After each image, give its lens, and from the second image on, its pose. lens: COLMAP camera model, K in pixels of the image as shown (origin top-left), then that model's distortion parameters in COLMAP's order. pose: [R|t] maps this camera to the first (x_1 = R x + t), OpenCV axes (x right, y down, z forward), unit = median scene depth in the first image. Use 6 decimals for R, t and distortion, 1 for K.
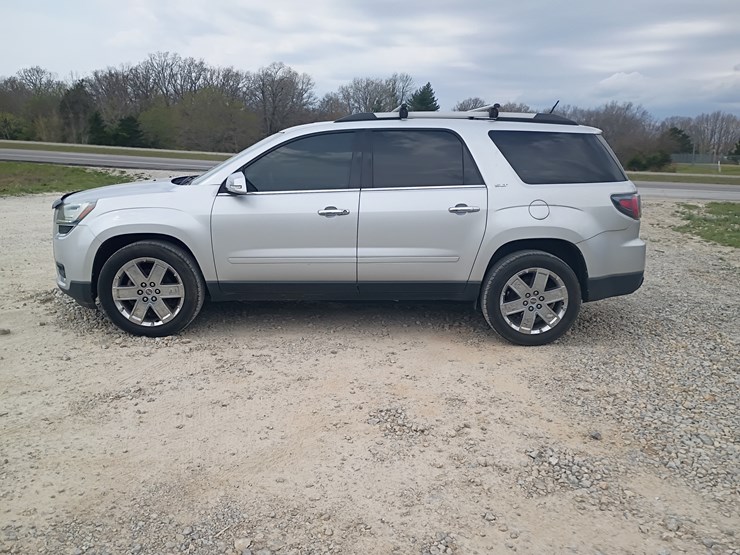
lens RADIAL K [[632.1, 0, 369.0], [0, 632.1, 296.2], [0, 0, 1]] dist [0.079192, -0.100987]
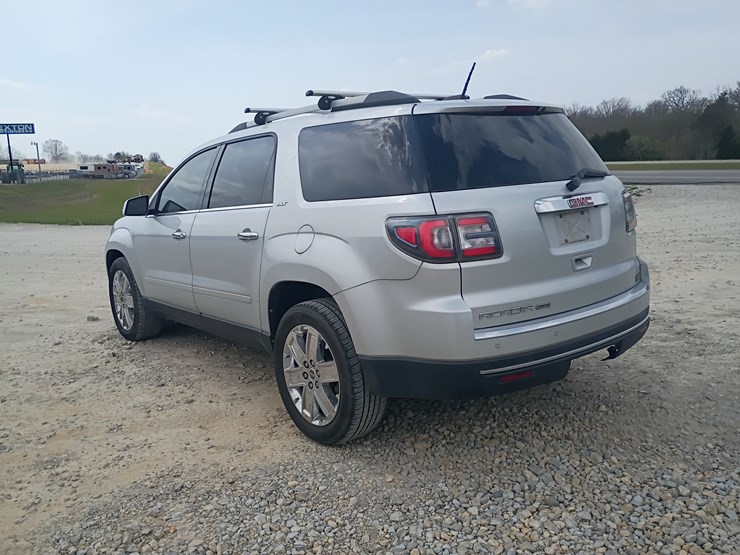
lens RADIAL K [[635.1, 0, 364.0], [0, 635.1, 282.6], [0, 0, 1]] dist [0.037729, -0.006880]
pose [[0.590865, 0.082704, -0.802520, 0.827245], [-0.120876, 0.992579, 0.013294, -0.104957], [0.797664, 0.089151, 0.596477, 0.641935]]
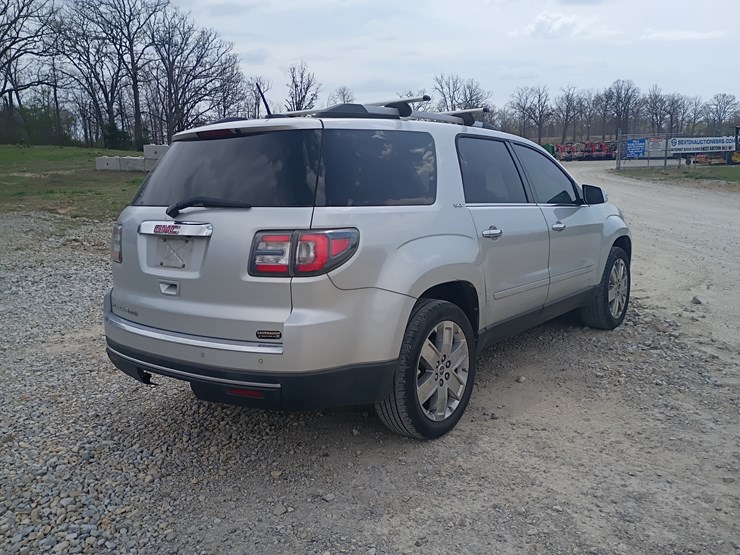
lens RADIAL K [[632.1, 0, 369.0], [0, 632.1, 296.2], [0, 0, 1]] dist [0.079192, -0.100987]
pose [[-0.628891, 0.133651, -0.765920, 0.813630], [-0.173873, 0.935989, 0.306093, -0.359119], [0.757802, 0.325672, -0.565397, 1.676830]]
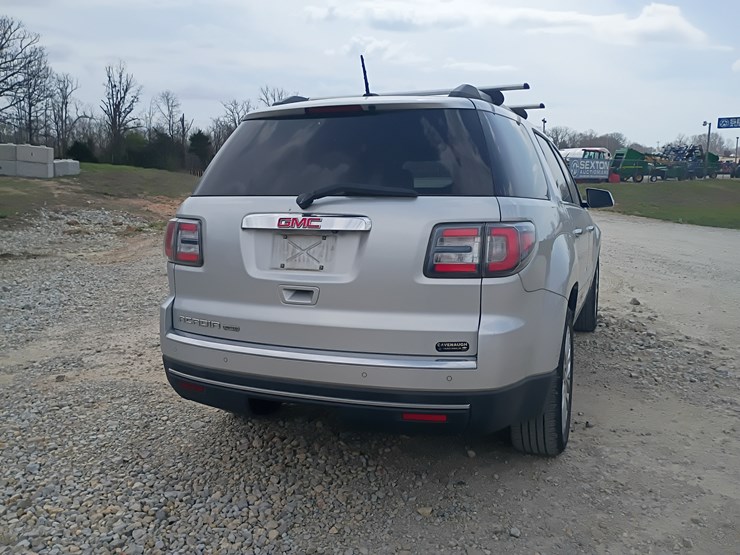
lens RADIAL K [[631.1, 0, 367.0], [0, 631.1, 303.5], [0, 0, 1]] dist [0.078979, -0.090676]
pose [[-0.402792, 0.141362, -0.904309, 0.893335], [-0.222932, 0.943096, 0.246722, -0.272116], [0.887727, 0.300977, -0.348358, 1.398998]]
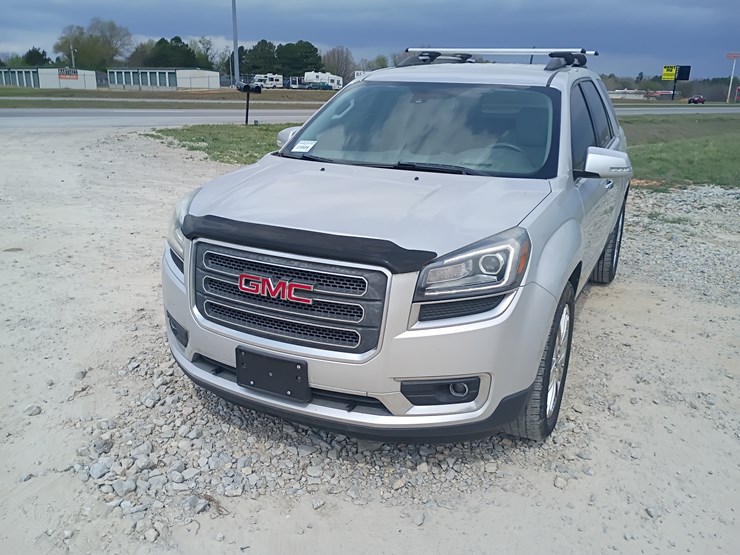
lens RADIAL K [[632.1, 0, 369.0], [0, 632.1, 296.2], [0, 0, 1]] dist [0.079192, -0.100987]
pose [[0.475830, -0.290670, 0.830119, -0.910163], [0.189821, 0.955508, 0.225769, -0.235632], [-0.858810, 0.050146, 0.509835, 0.829444]]
